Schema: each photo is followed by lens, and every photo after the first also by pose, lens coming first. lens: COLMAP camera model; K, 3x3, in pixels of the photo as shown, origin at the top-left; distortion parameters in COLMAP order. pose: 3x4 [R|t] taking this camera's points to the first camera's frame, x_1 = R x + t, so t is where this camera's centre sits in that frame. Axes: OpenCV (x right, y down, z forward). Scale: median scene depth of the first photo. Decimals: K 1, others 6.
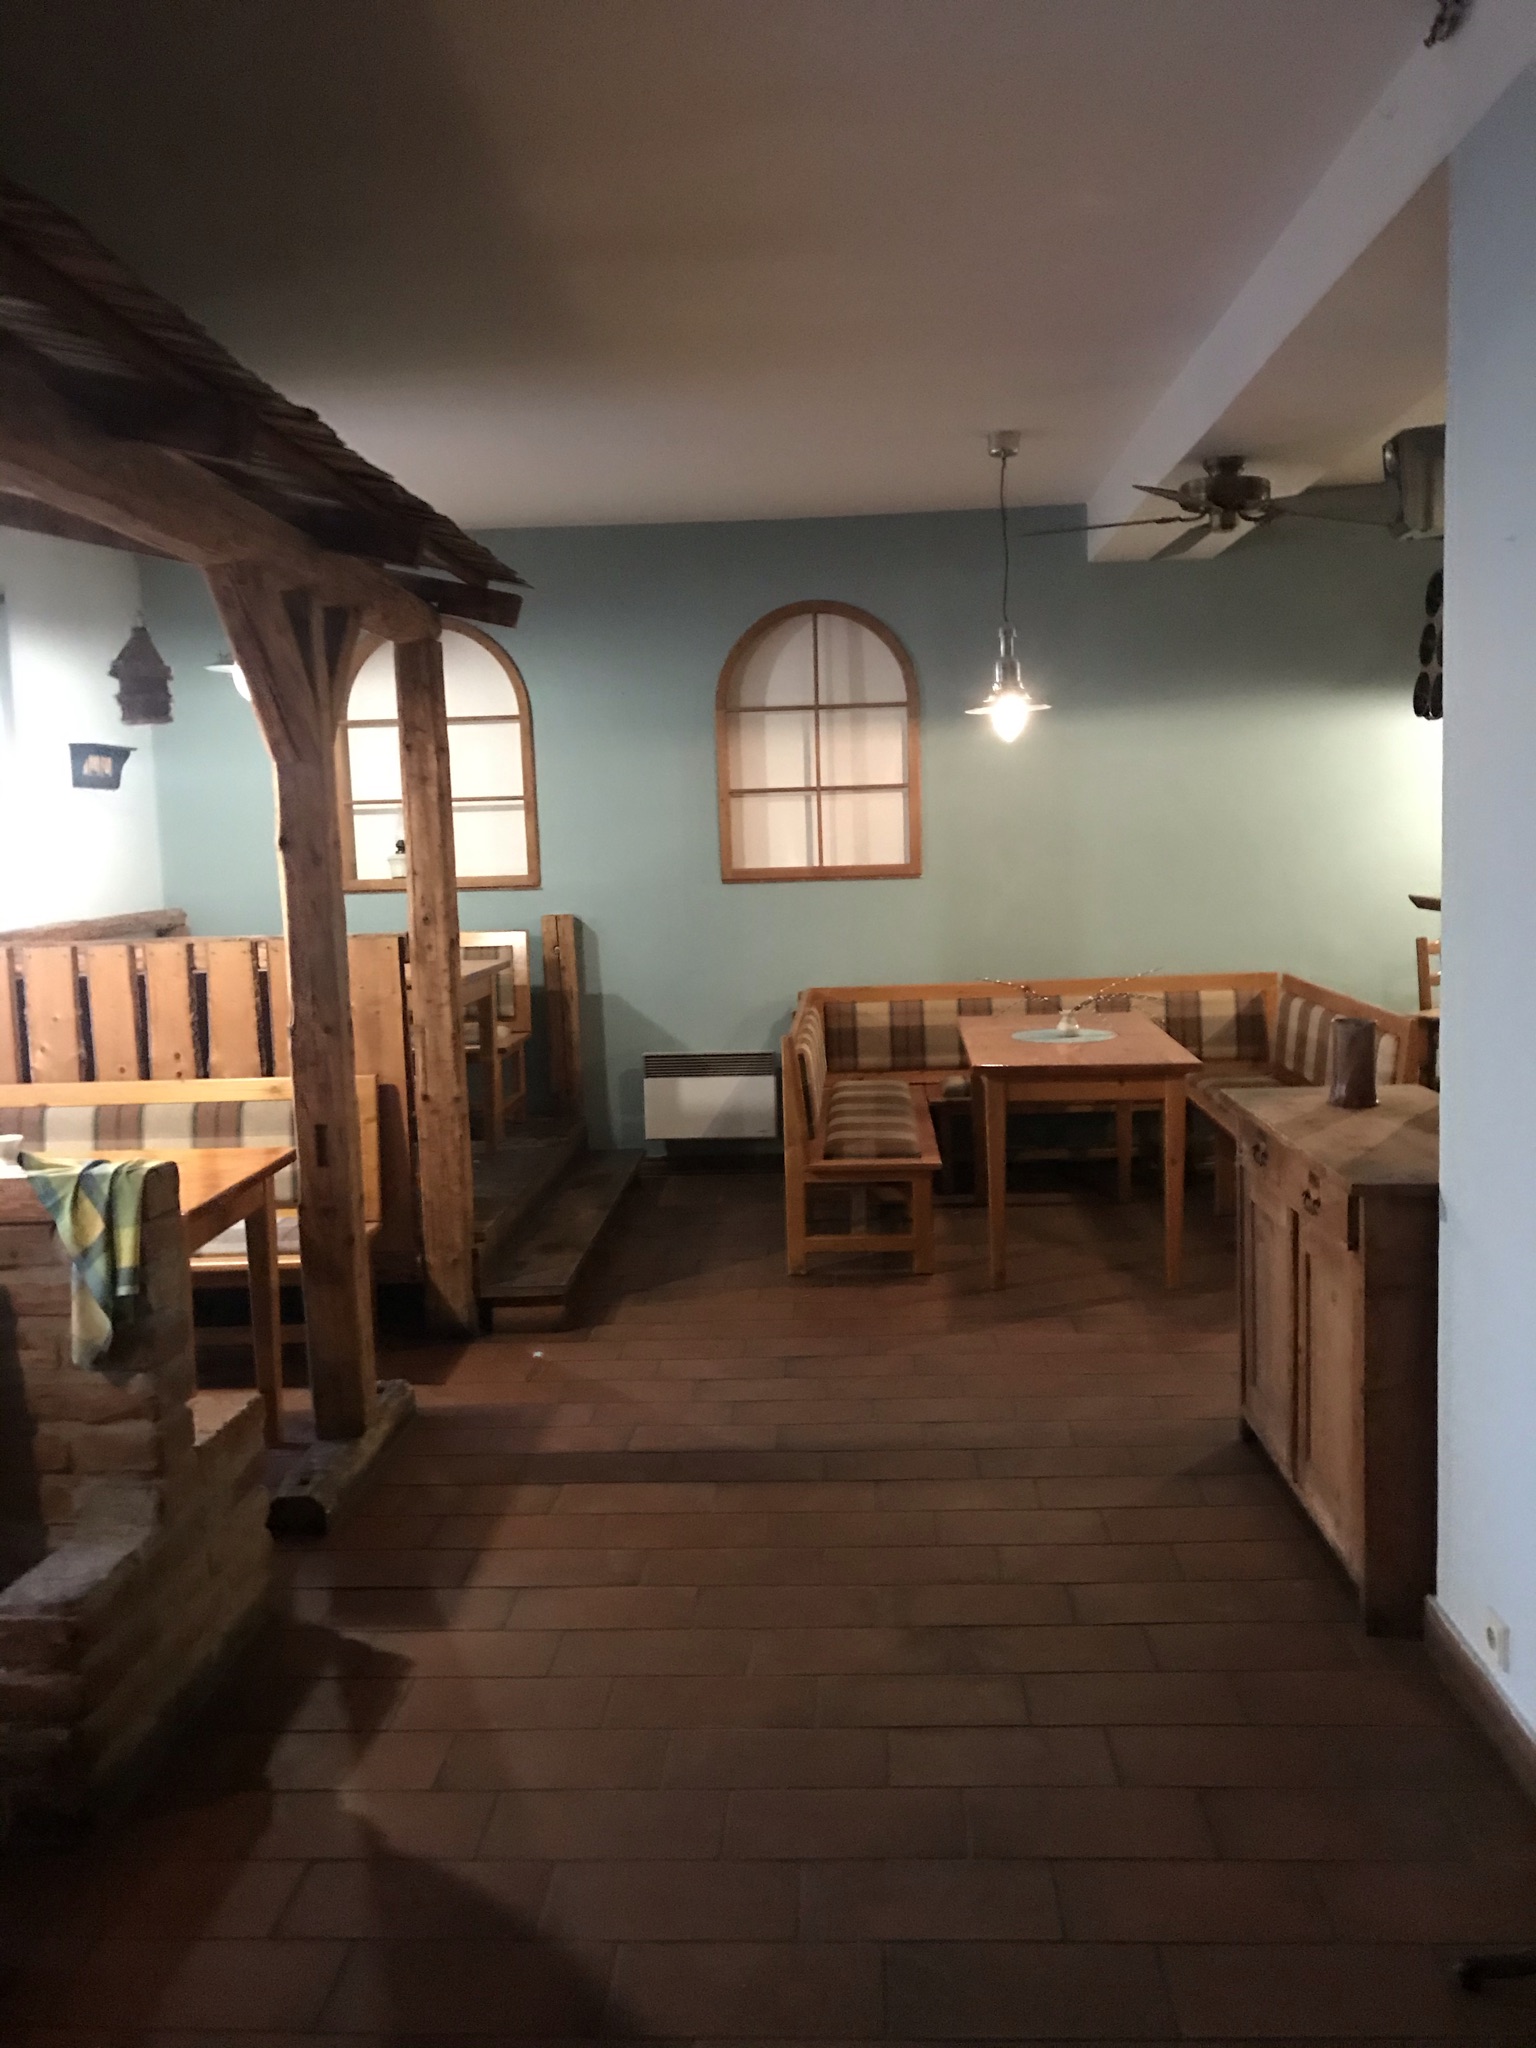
lens RADIAL K [[1691.6, 0, 768.0], [0, 1691.6, 1024.0], [0, 0, 1]] dist [0.007209, 0.021566]
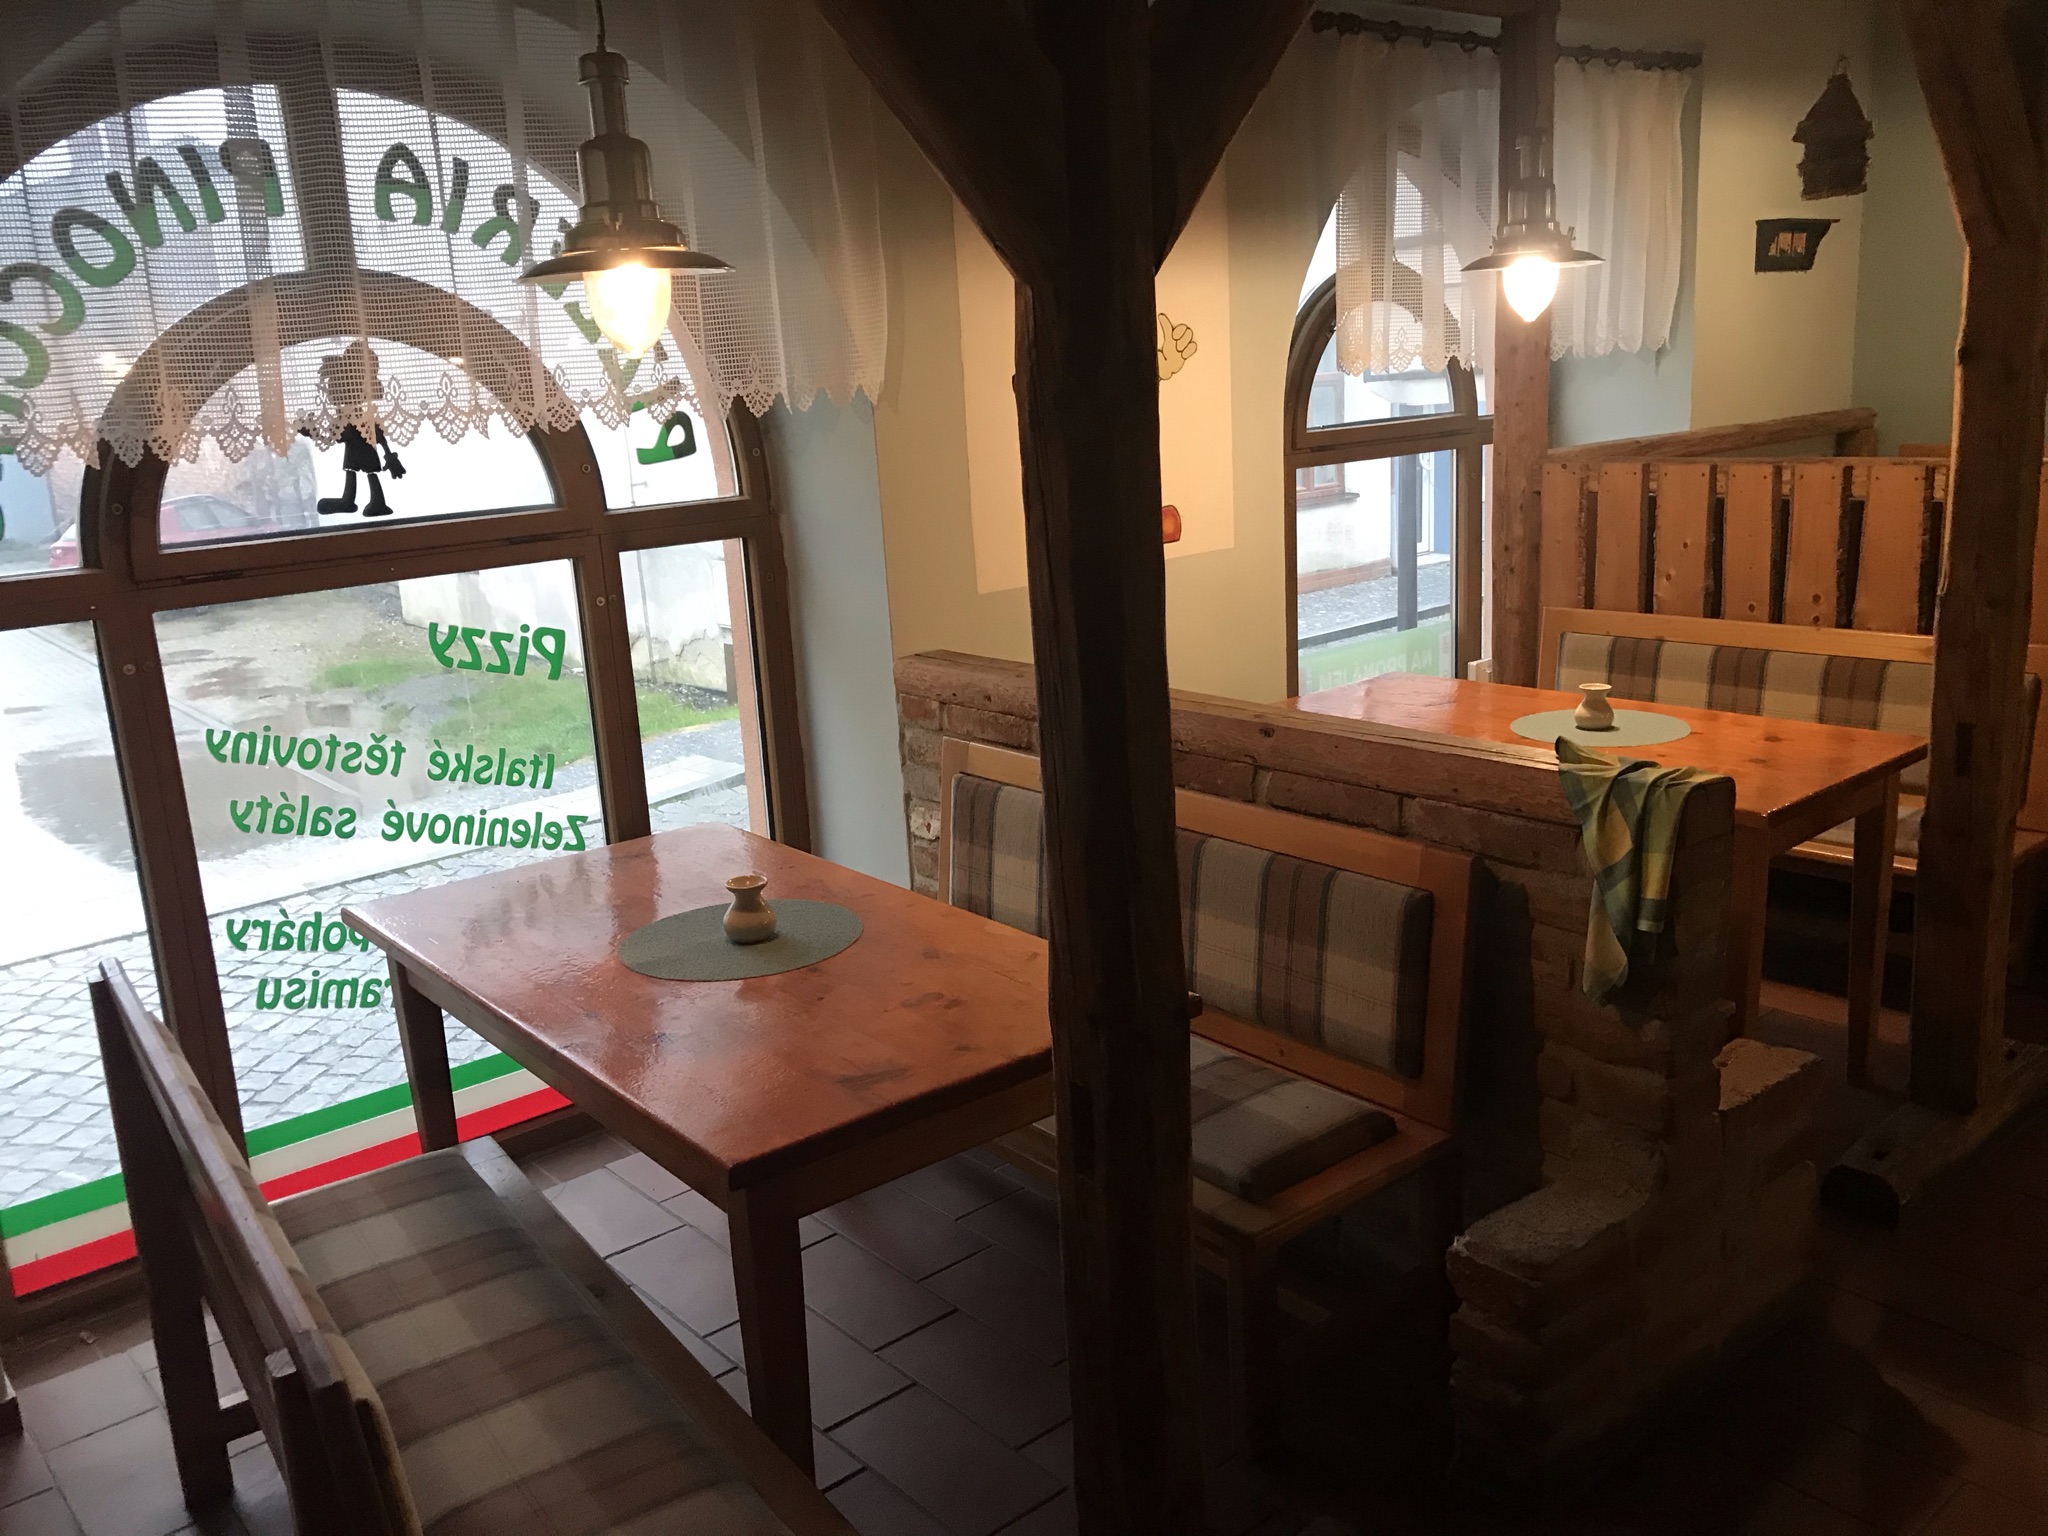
lens RADIAL K [[1691.6, 0, 1024.0], [0, 1691.6, 768.0], [0, 0, 1]] dist [0.007209, 0.021566]
pose [[0.690747, 0.160126, -0.705144, -0.010682], [-0.047353, 0.983096, 0.176859, -0.045320], [0.721544, -0.088774, 0.686653, 0.174964]]
